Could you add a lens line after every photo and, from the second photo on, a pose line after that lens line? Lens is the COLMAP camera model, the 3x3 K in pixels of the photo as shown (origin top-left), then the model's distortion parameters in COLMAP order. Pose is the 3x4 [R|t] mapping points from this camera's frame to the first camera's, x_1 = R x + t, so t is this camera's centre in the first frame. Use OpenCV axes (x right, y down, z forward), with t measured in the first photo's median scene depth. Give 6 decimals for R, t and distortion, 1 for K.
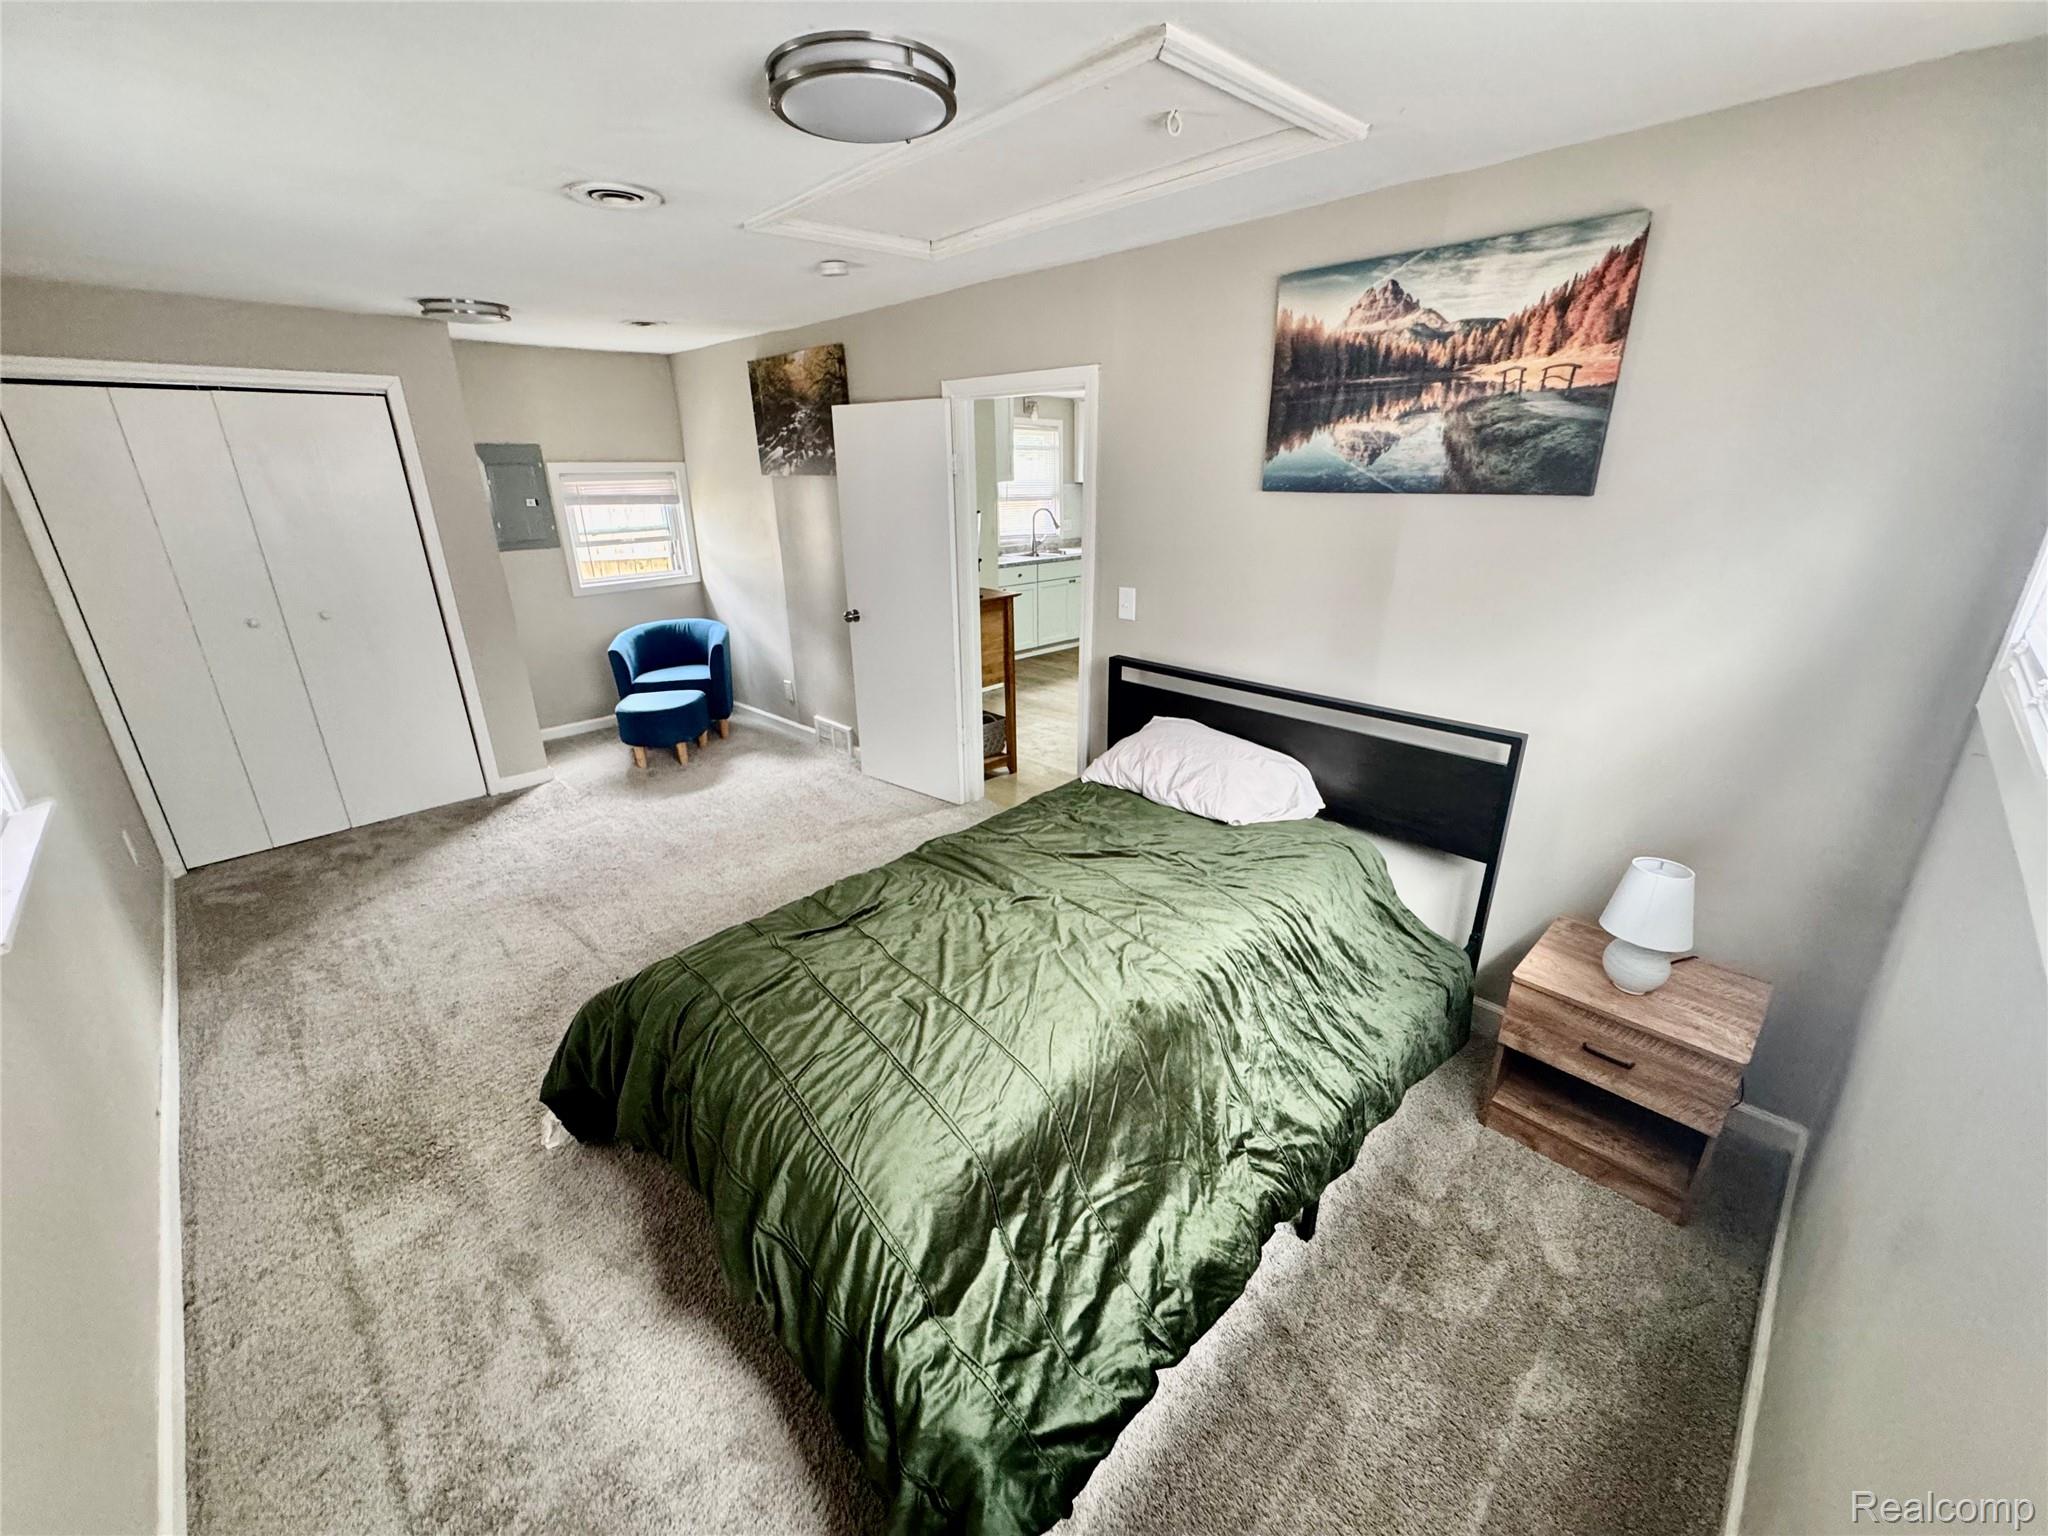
lens RADIAL K [[793.7, 0, 1015.1], [0, 793.7, 760.5], [0, 0, 1]] dist [-0.002597, -0.000658]
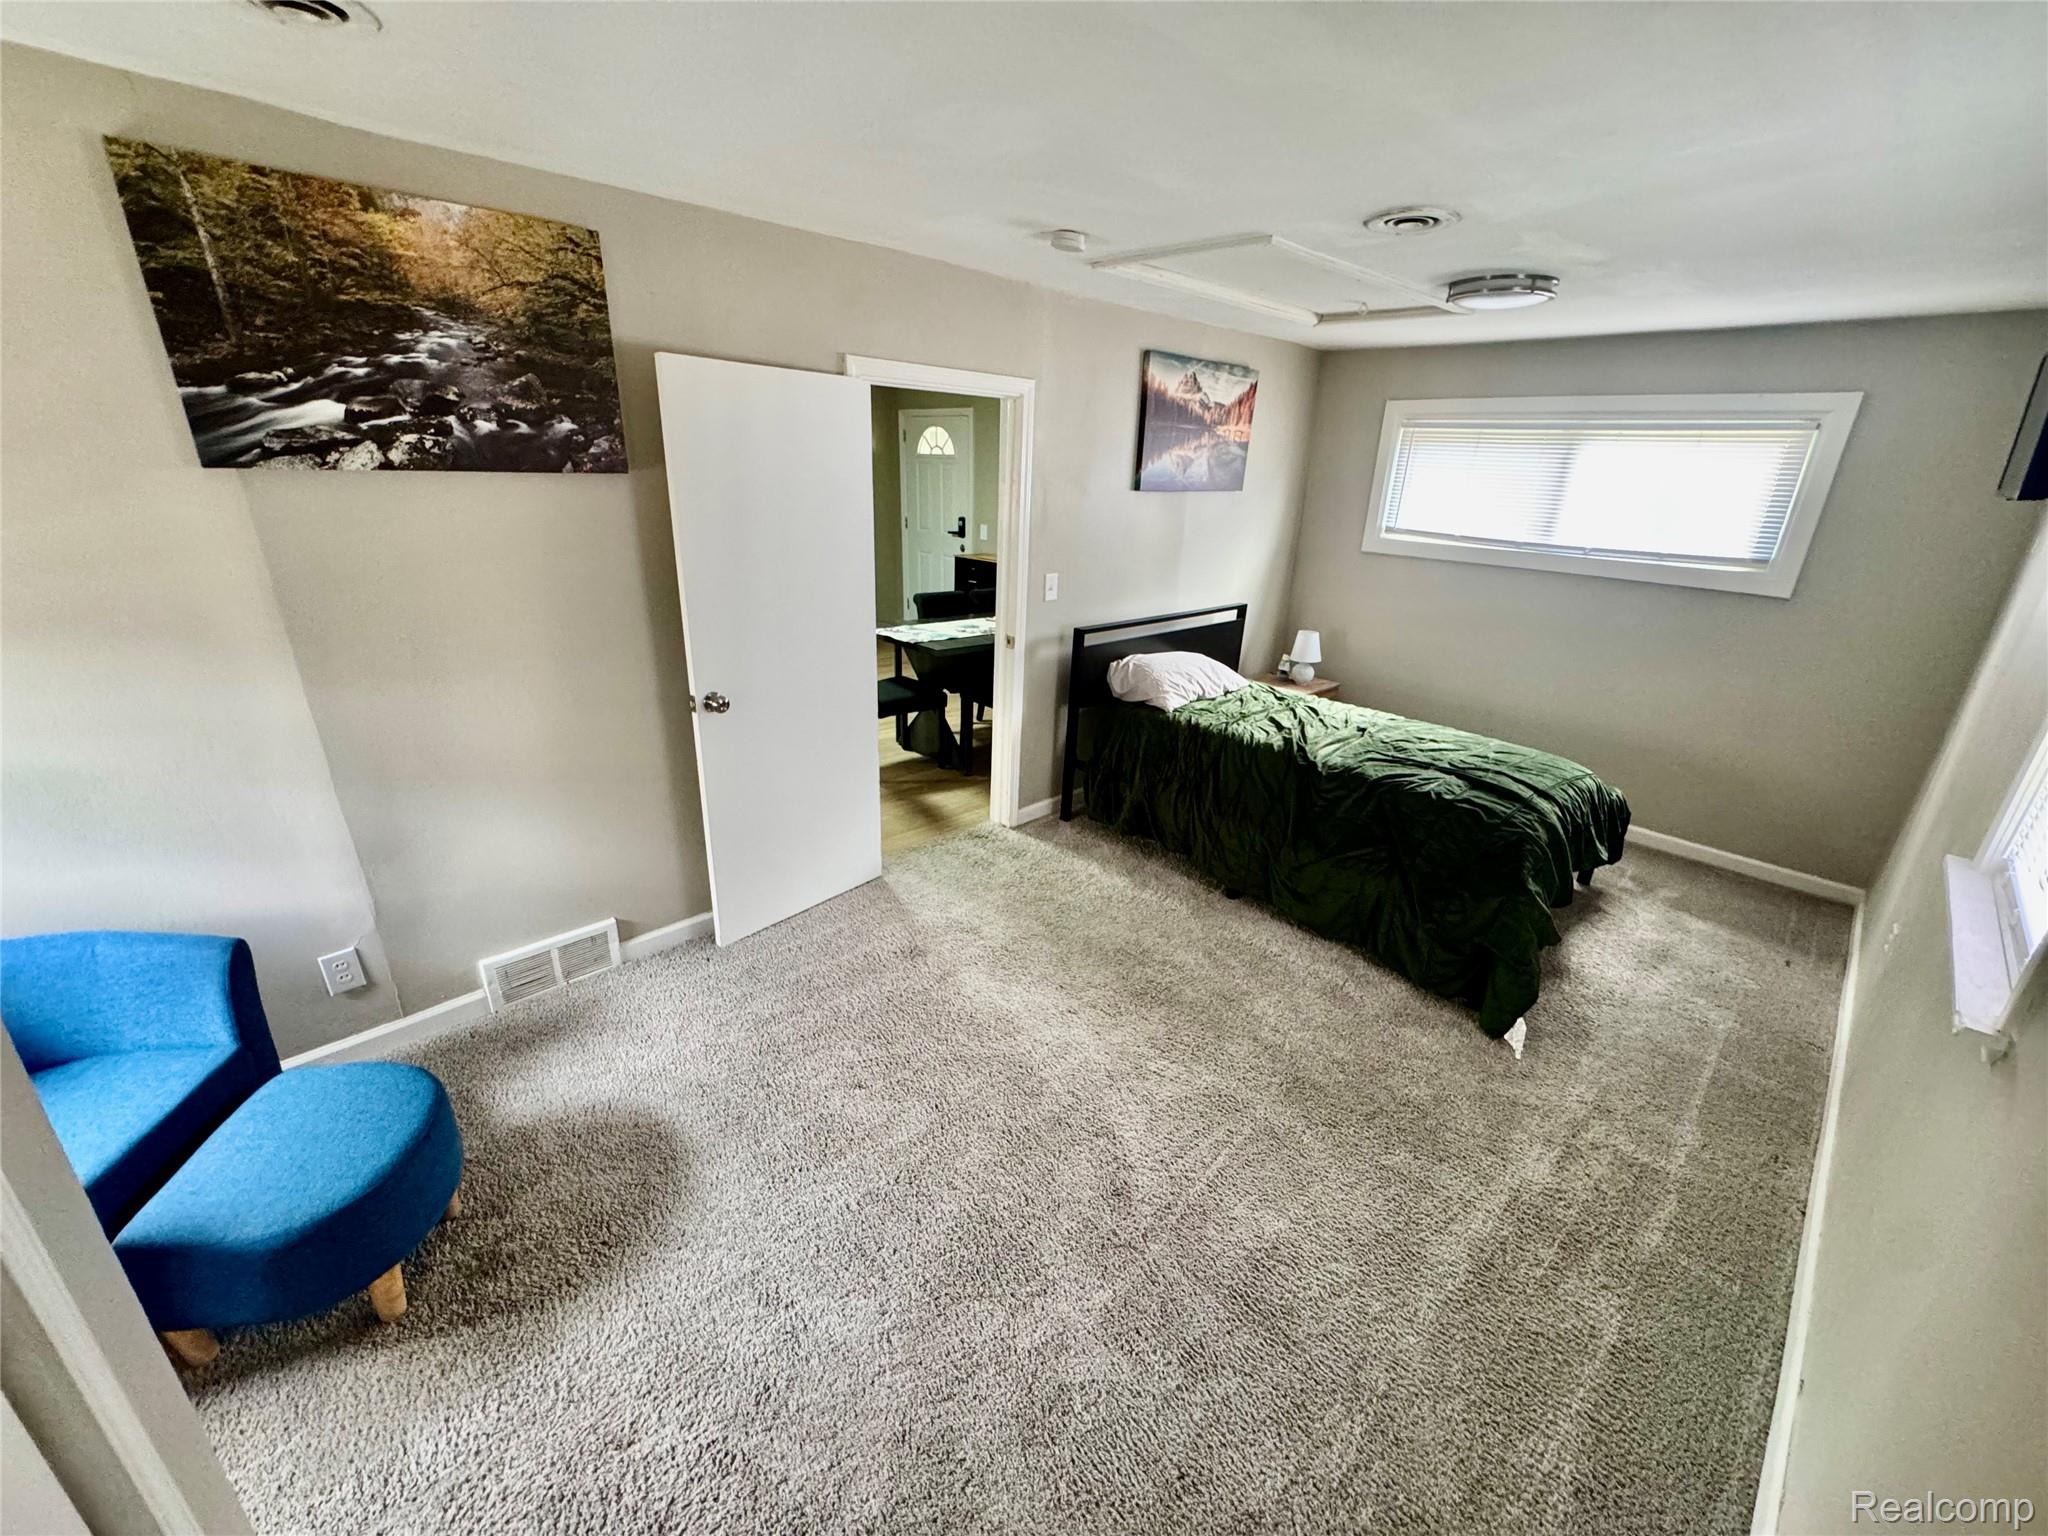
lens RADIAL K [[821.6, 0, 1024.0], [0, 821.6, 768.0], [0, 0, 1]] dist [-0.003702, -0.000282]
pose [[0.029636, -0.345207, 0.938059, -1.459192], [0.312188, 0.894721, 0.319395, -0.476913], [-0.949558, 0.283385, 0.134285, 1.259866]]
